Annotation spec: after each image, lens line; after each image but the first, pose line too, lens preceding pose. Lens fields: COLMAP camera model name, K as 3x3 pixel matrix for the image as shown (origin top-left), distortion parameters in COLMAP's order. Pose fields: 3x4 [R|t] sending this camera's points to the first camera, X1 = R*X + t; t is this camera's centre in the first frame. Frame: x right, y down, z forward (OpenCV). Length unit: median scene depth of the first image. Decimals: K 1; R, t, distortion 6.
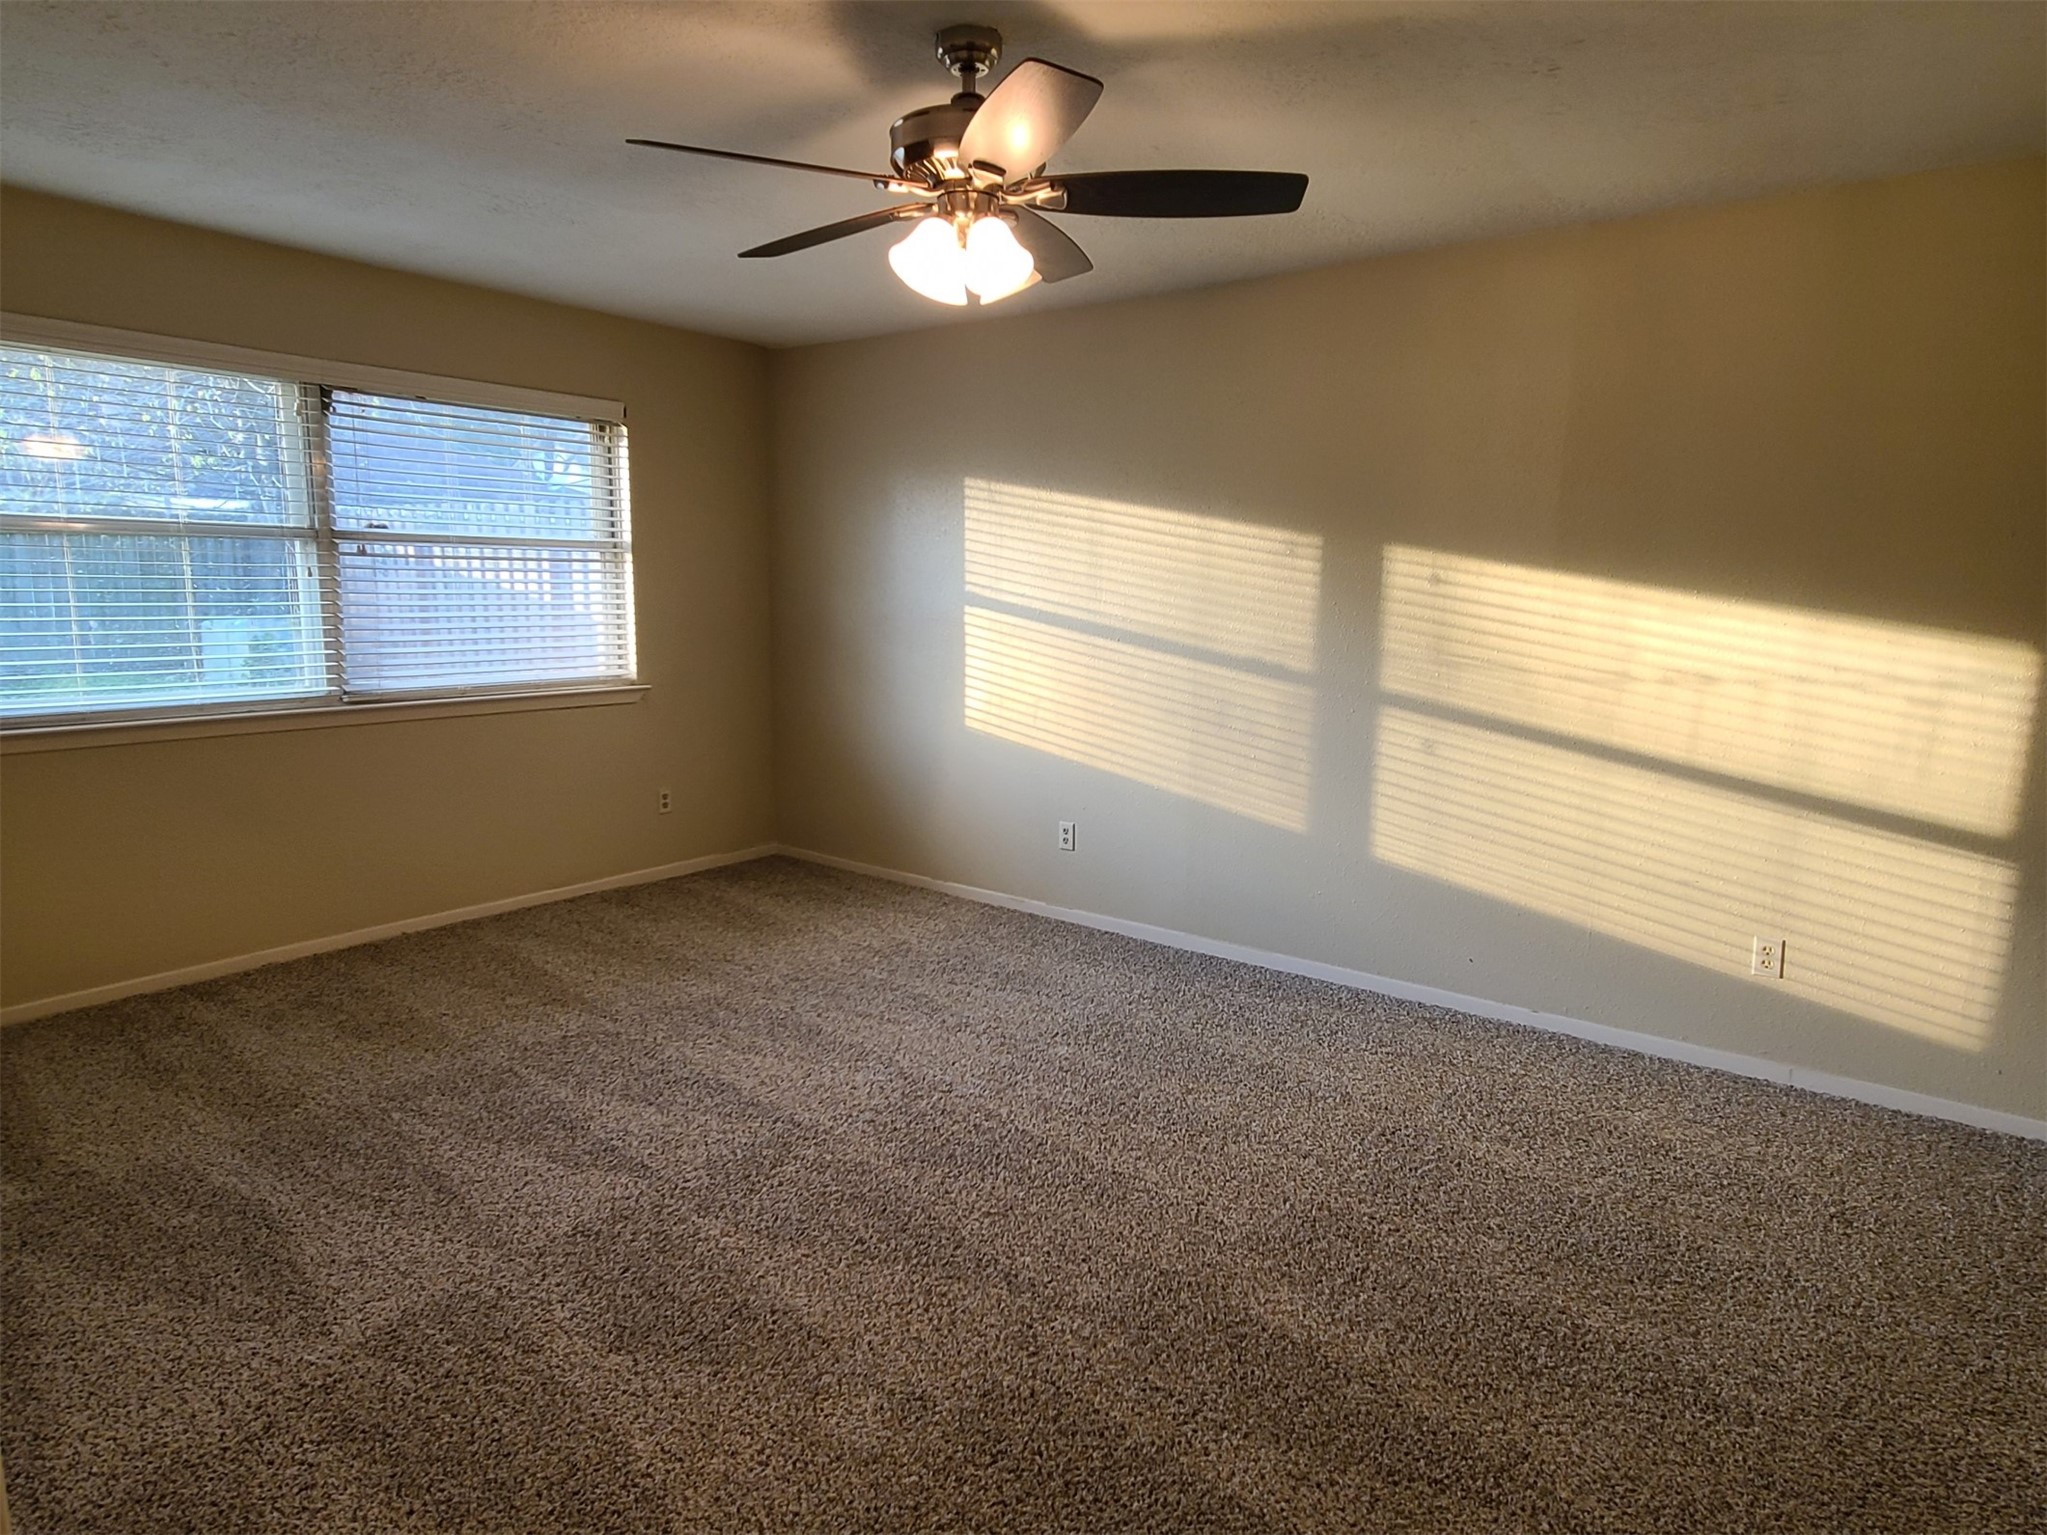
lens RADIAL K [[1179.3, 0, 1011.2], [0, 1179.3, 759.0], [0, 0, 1]] dist [-0.003574, -0.000948]
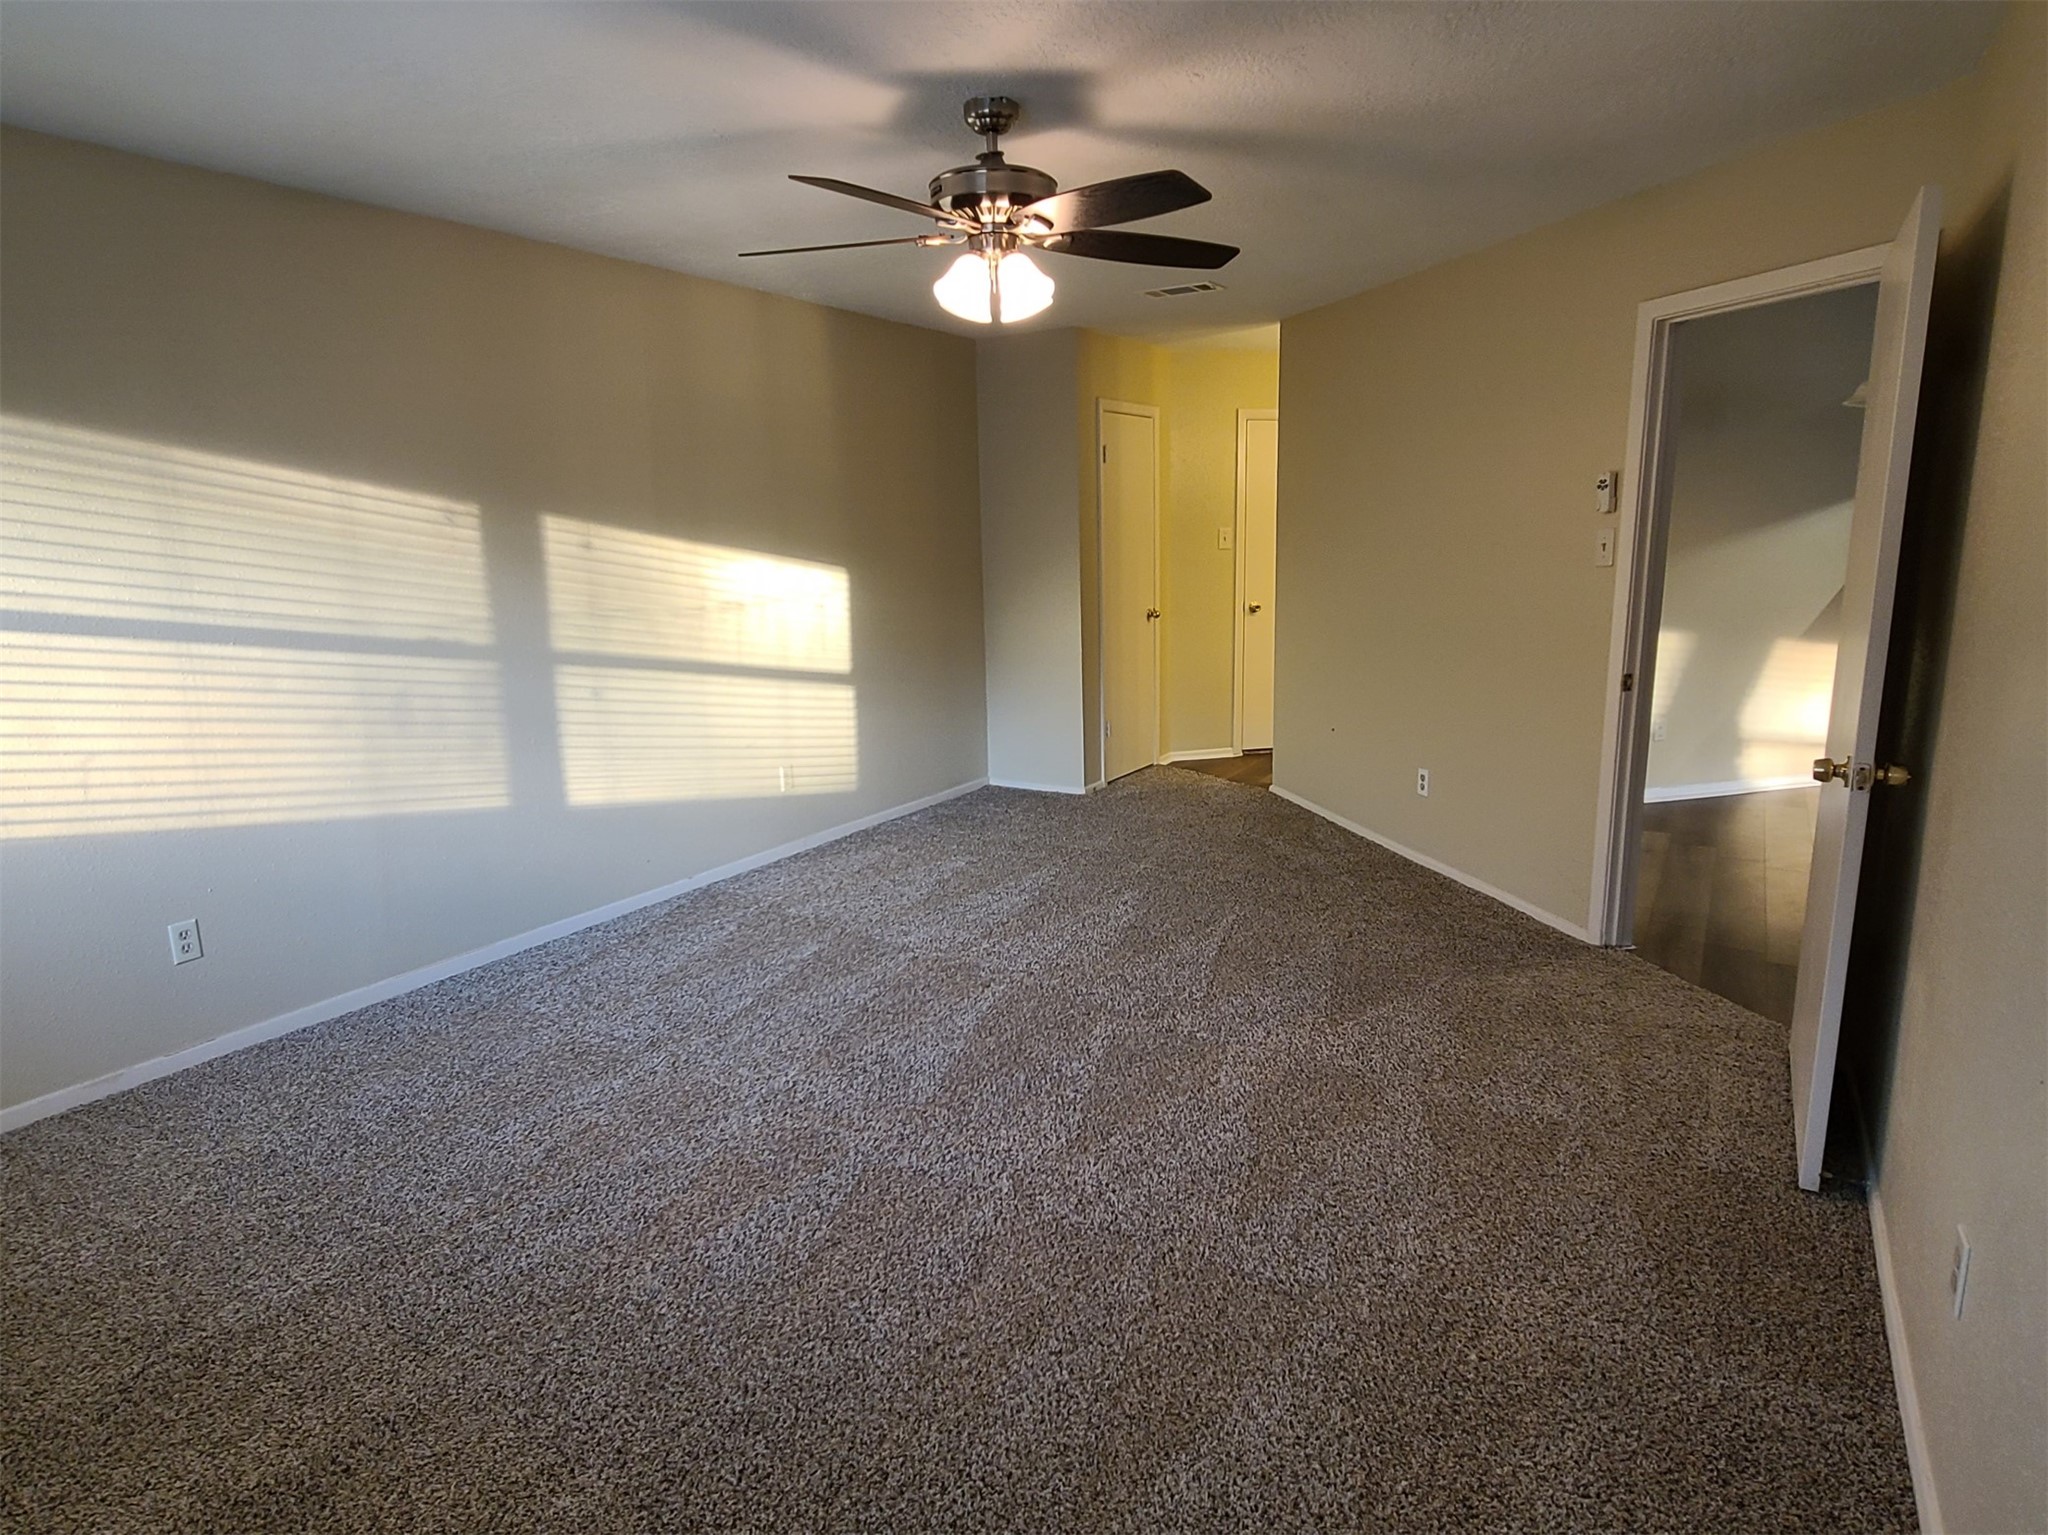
lens RADIAL K [[1181.5, 0, 1011.9], [0, 1181.5, 753.0], [0, 0, 1]] dist [0.000096, -0.000752]
pose [[-0.105747, -0.196728, 0.974739, -0.771139], [0.167608, 0.962684, 0.212478, -0.124314], [-0.980166, 0.185843, -0.068828, 0.670560]]
